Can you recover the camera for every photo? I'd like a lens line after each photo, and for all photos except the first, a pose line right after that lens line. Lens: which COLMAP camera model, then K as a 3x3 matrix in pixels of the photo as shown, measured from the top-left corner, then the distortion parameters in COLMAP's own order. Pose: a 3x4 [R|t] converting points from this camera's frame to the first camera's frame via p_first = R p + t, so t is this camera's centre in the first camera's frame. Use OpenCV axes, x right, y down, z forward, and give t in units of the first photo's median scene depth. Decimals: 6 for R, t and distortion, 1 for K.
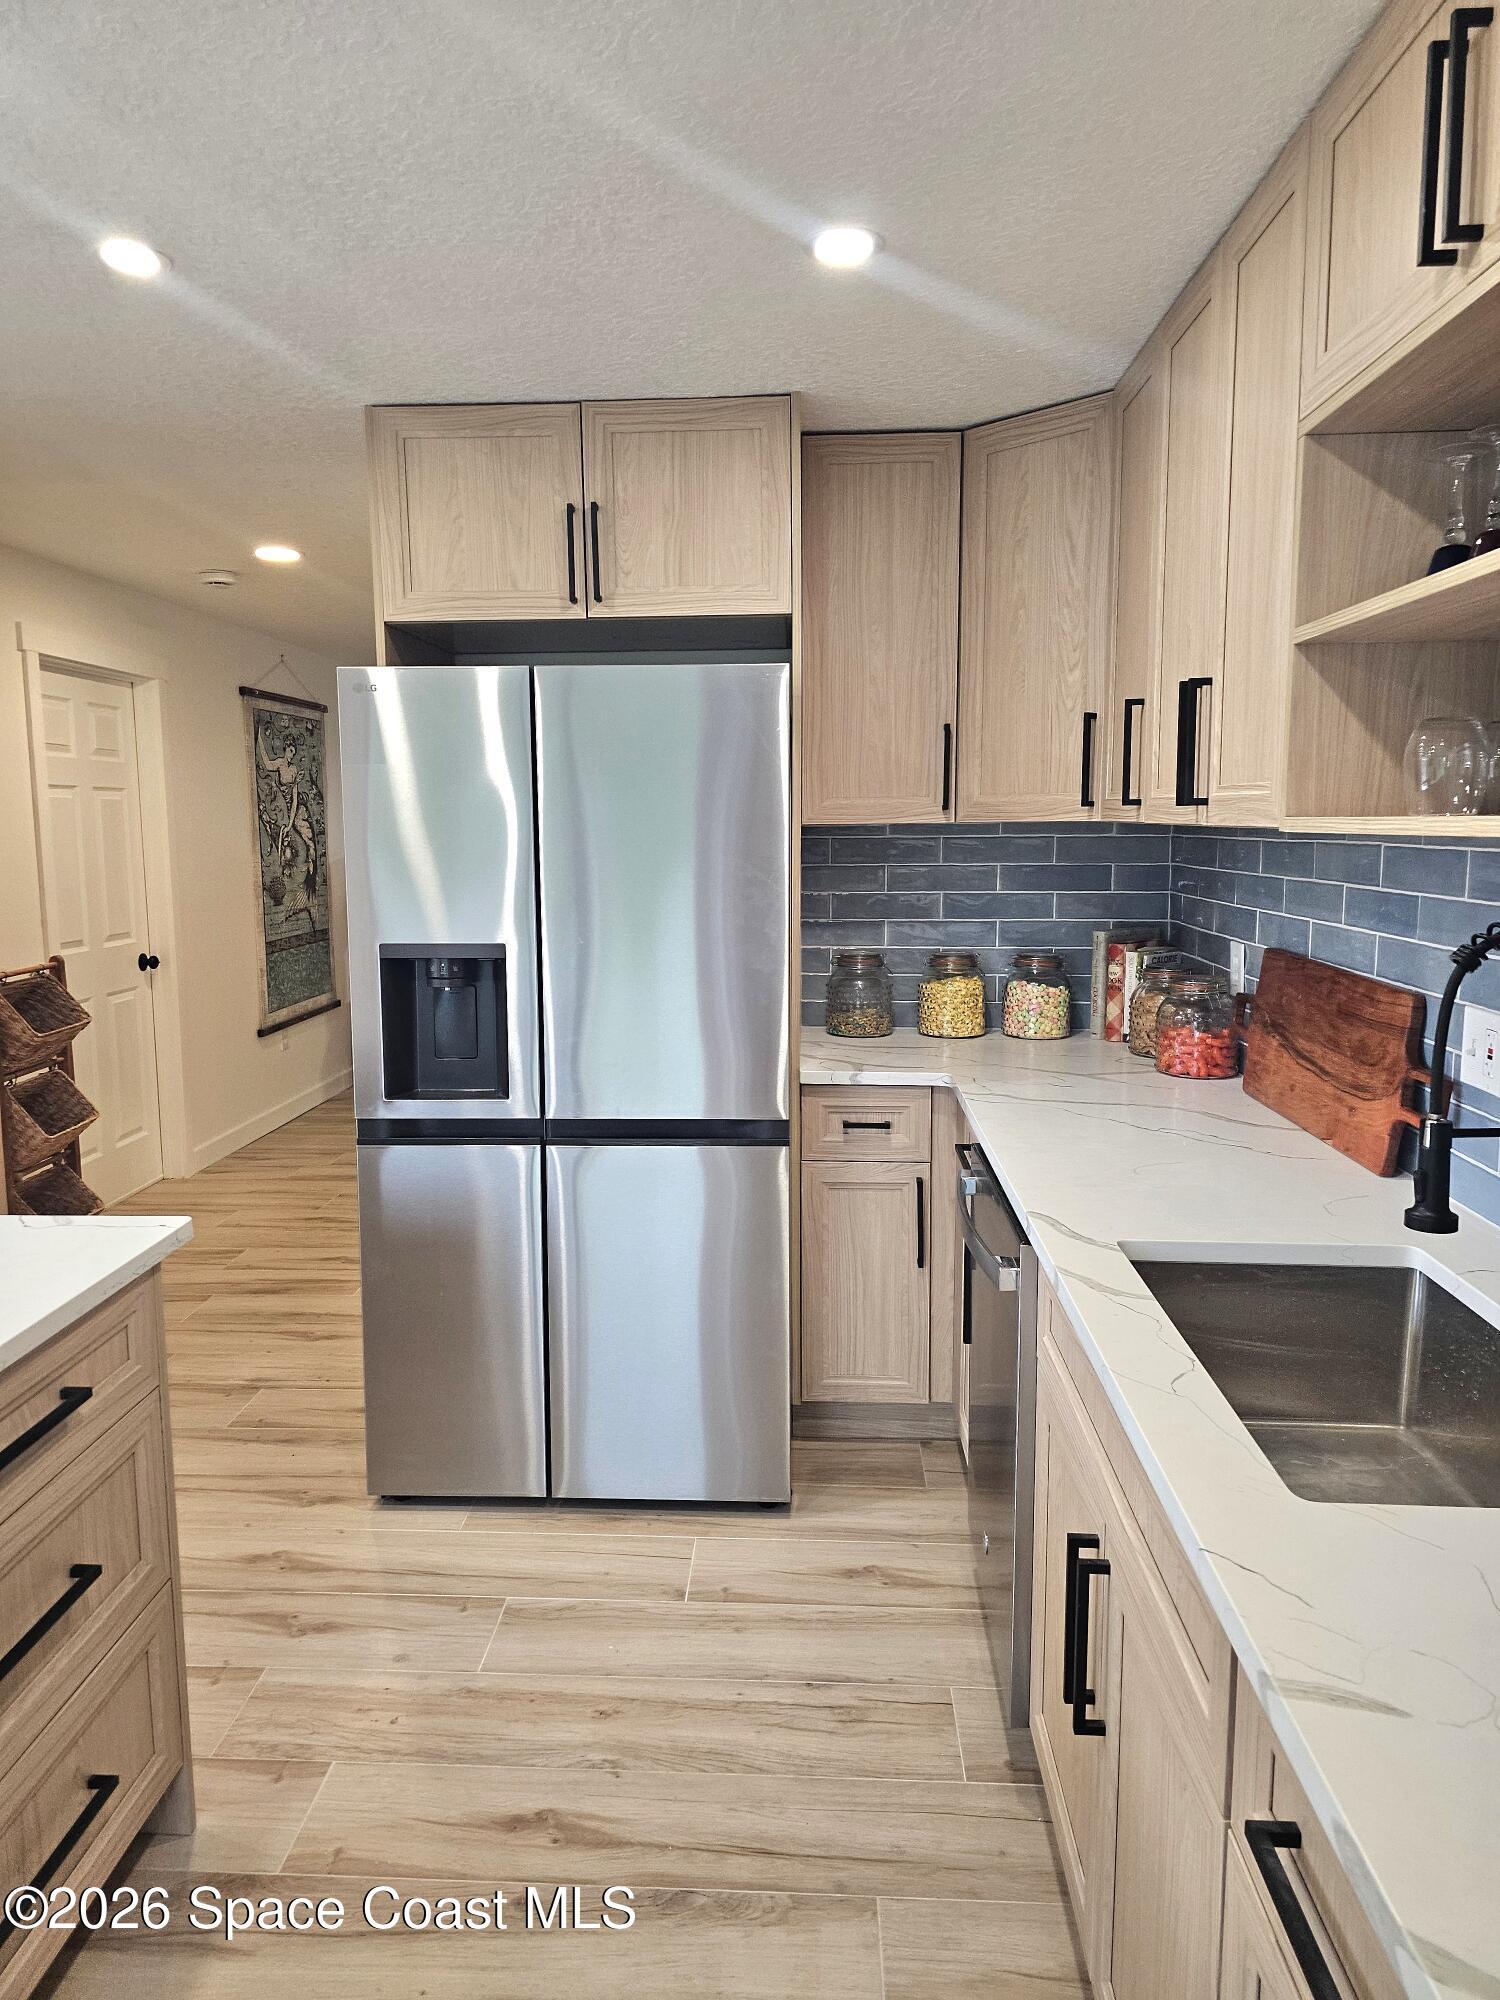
lens RADIAL K [[1348.2, 0, 736.6], [0, 1348.2, 980.5], [0, 0, 1]] dist [0.057040, -0.036490]
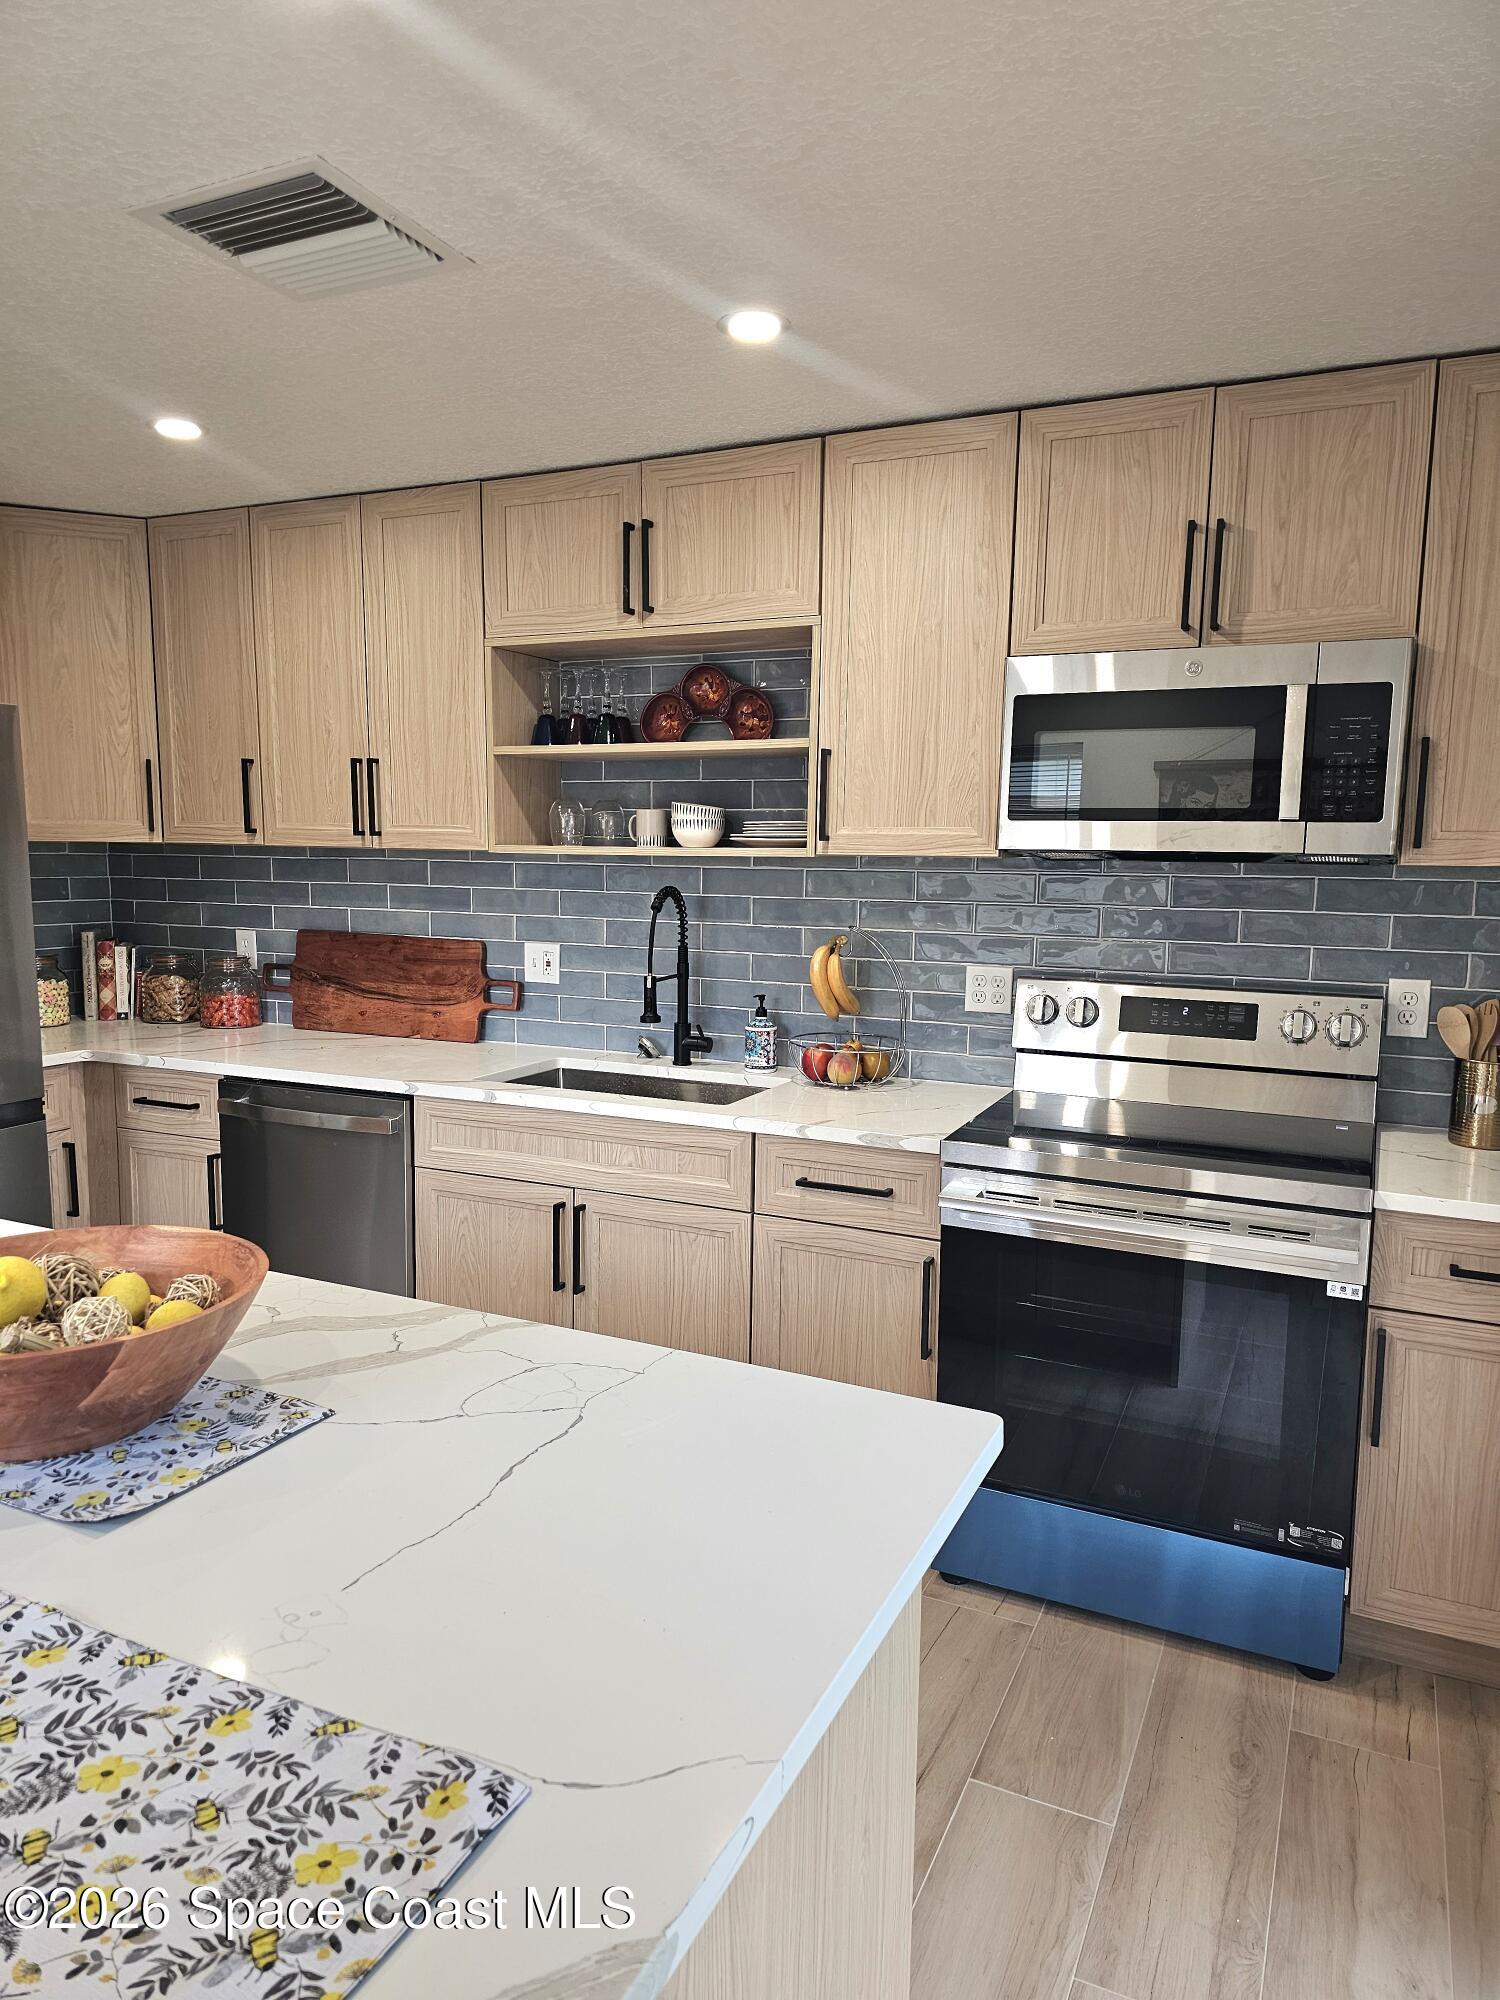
lens RADIAL K [[1348.2, 0, 745.8], [0, 1348.2, 1008.3], [0, 0, 1]] dist [0.057040, -0.036490]
pose [[0.369214, -0.103656, 0.923546, -0.928098], [0.099279, 0.992473, 0.071702, 0.003933], [-0.924026, 0.065216, 0.376726, -0.013707]]
